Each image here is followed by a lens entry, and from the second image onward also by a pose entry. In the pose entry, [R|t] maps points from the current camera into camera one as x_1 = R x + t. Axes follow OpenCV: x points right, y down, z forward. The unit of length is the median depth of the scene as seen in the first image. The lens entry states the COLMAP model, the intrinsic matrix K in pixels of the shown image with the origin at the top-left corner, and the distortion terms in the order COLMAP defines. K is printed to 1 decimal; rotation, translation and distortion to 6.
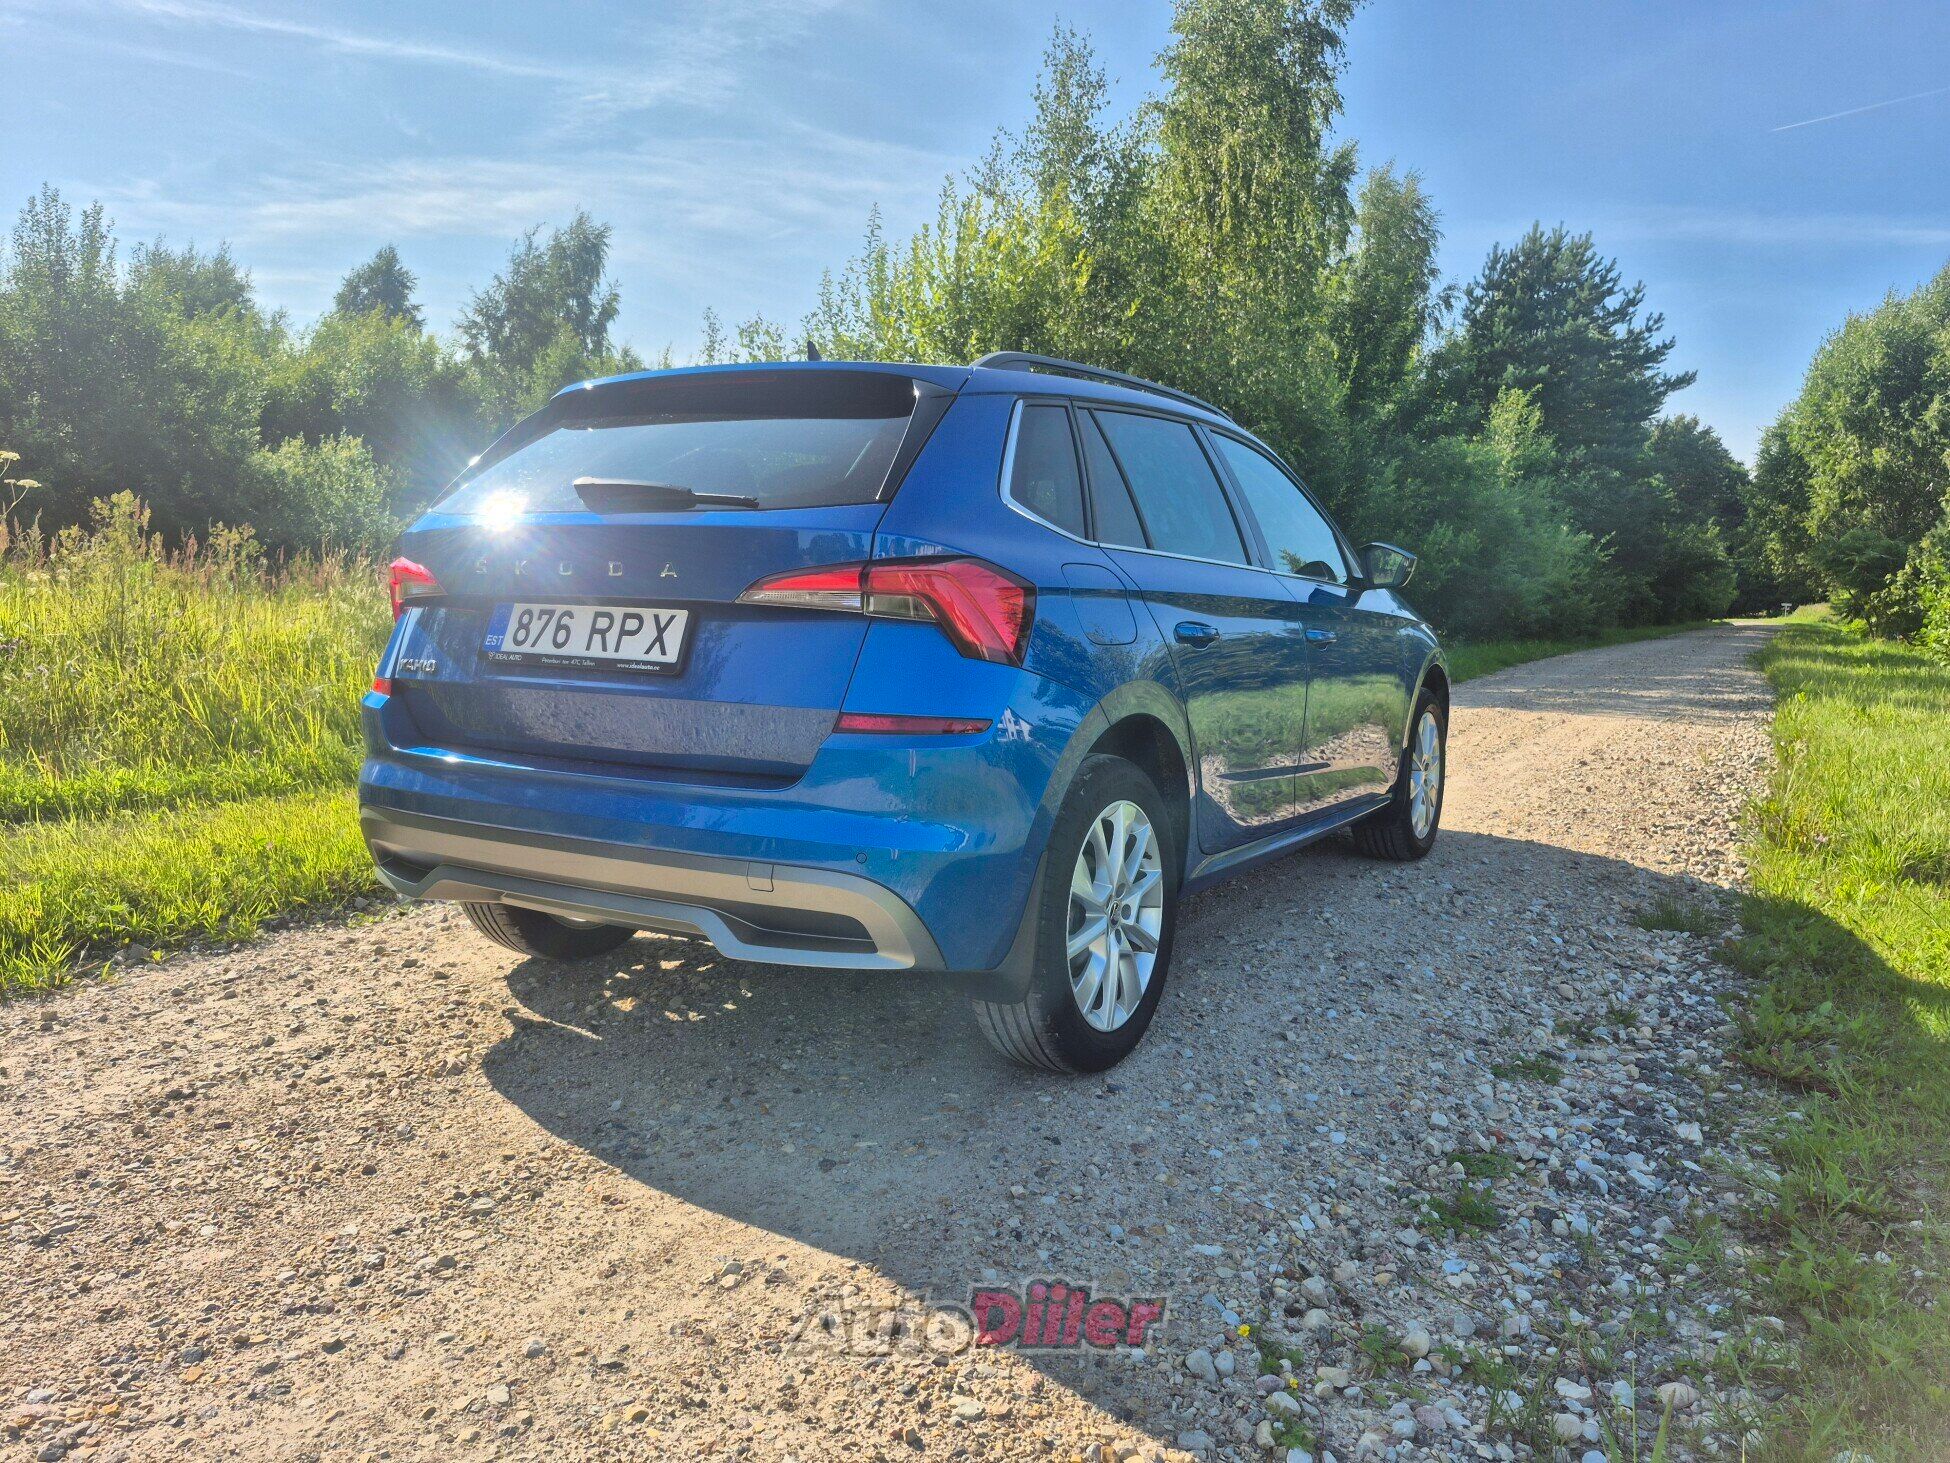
lens RADIAL K [[1395.6, 0, 978.8], [0, 1395.6, 732.1], [0, 0, 1]] dist [0.053691, -0.037324]
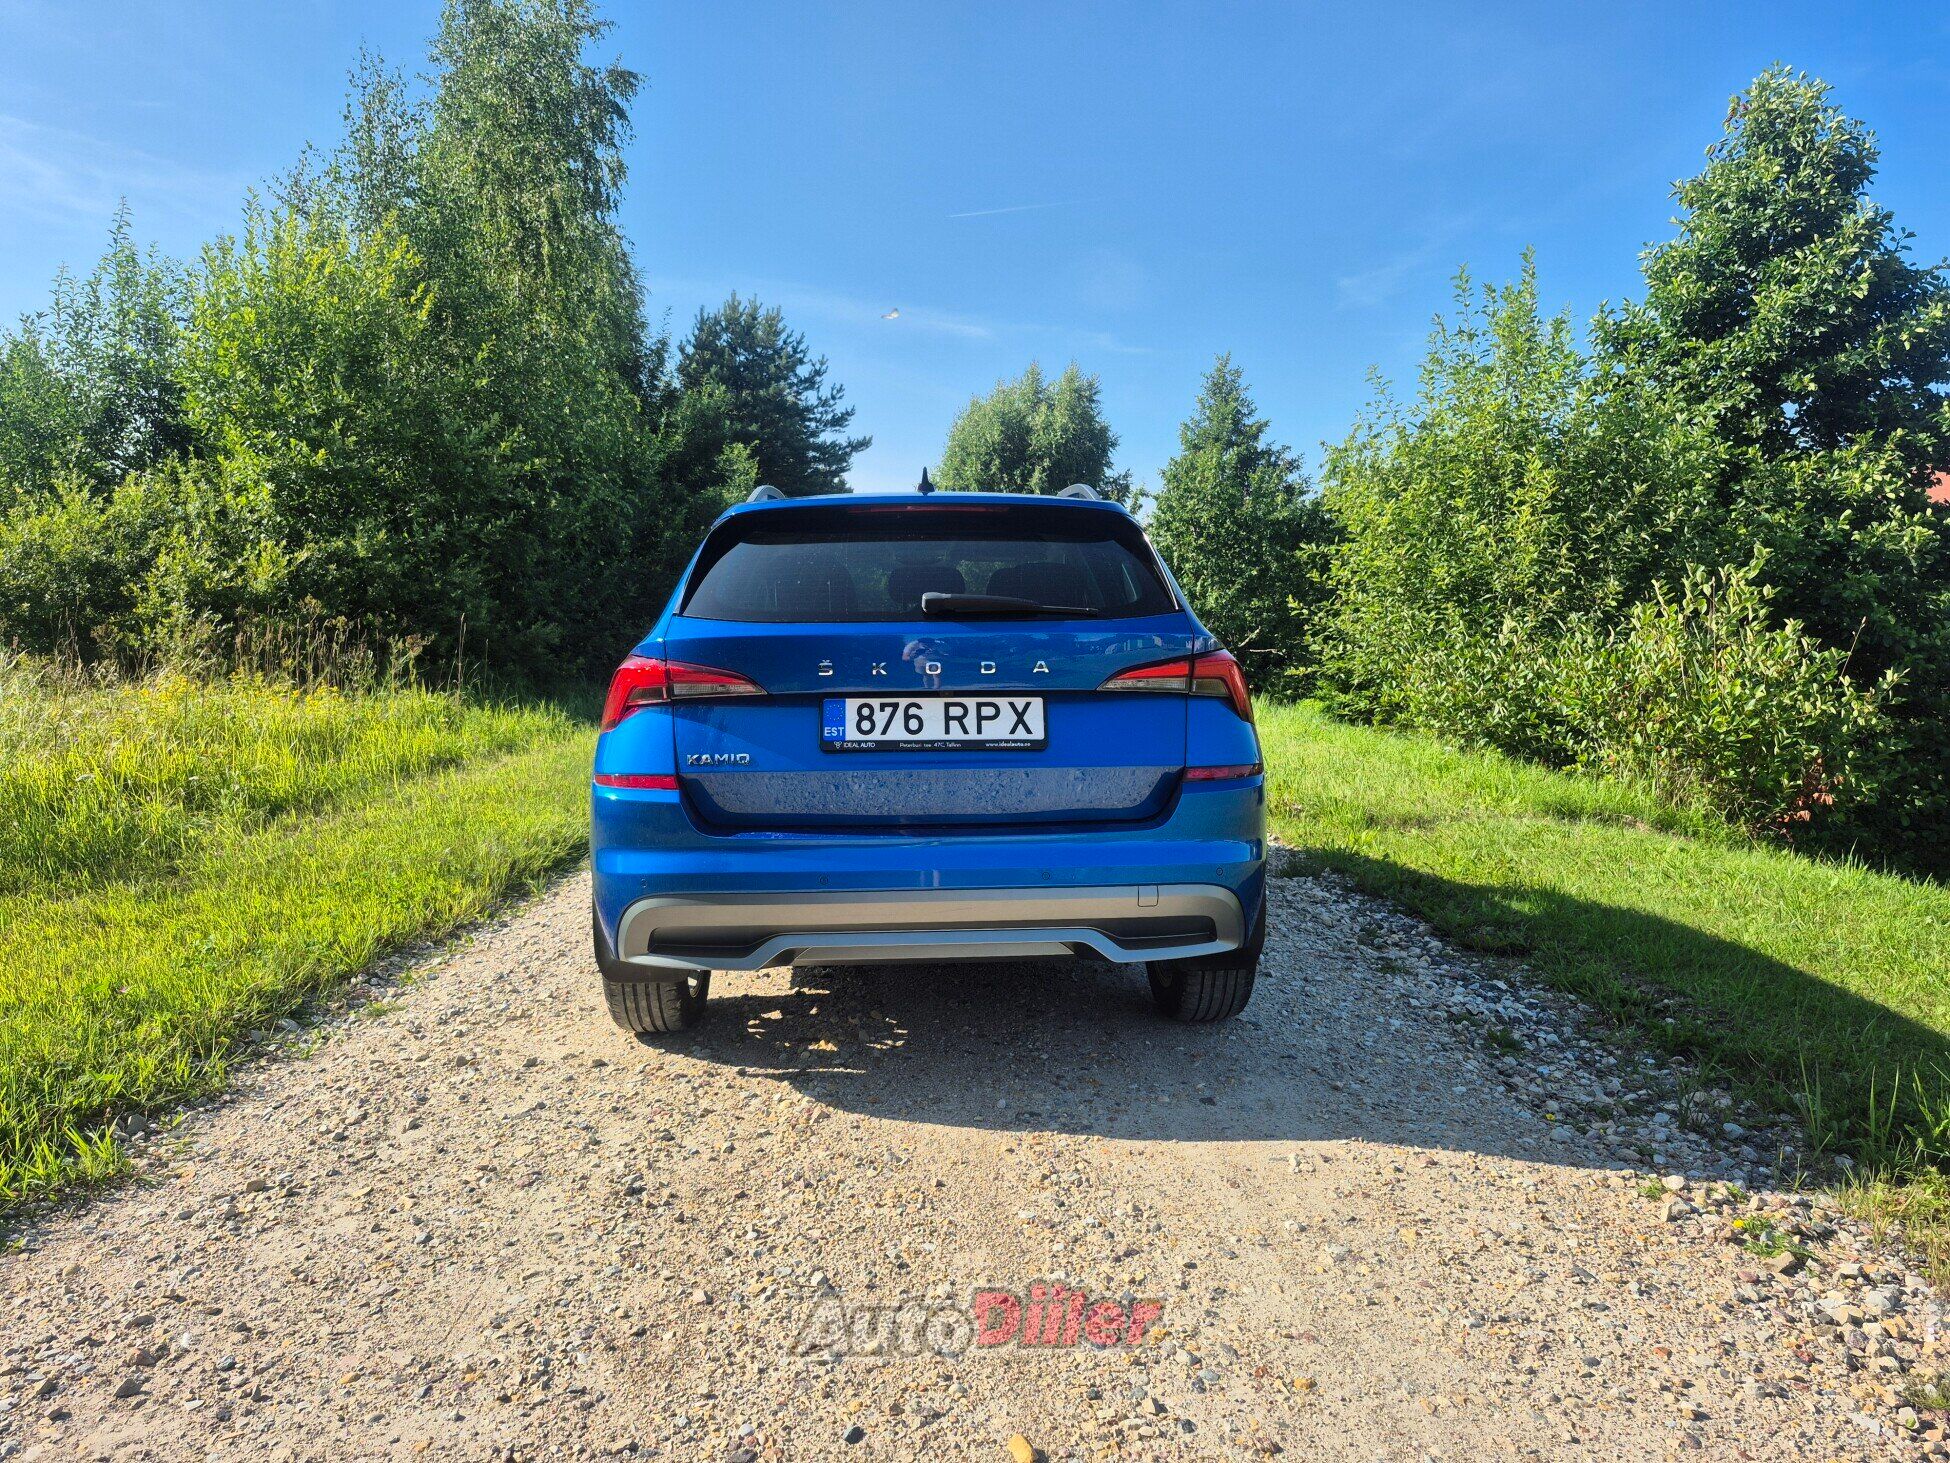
lens RADIAL K [[1395.6, 0, 978.2], [0, 1395.6, 732.9], [0, 0, 1]] dist [0.053691, -0.037324]
pose [[0.820884, -0.067295, 0.567116, -0.886428], [0.078661, 0.996892, 0.004434, -0.059556], [-0.565651, 0.040970, 0.823626, -0.003441]]
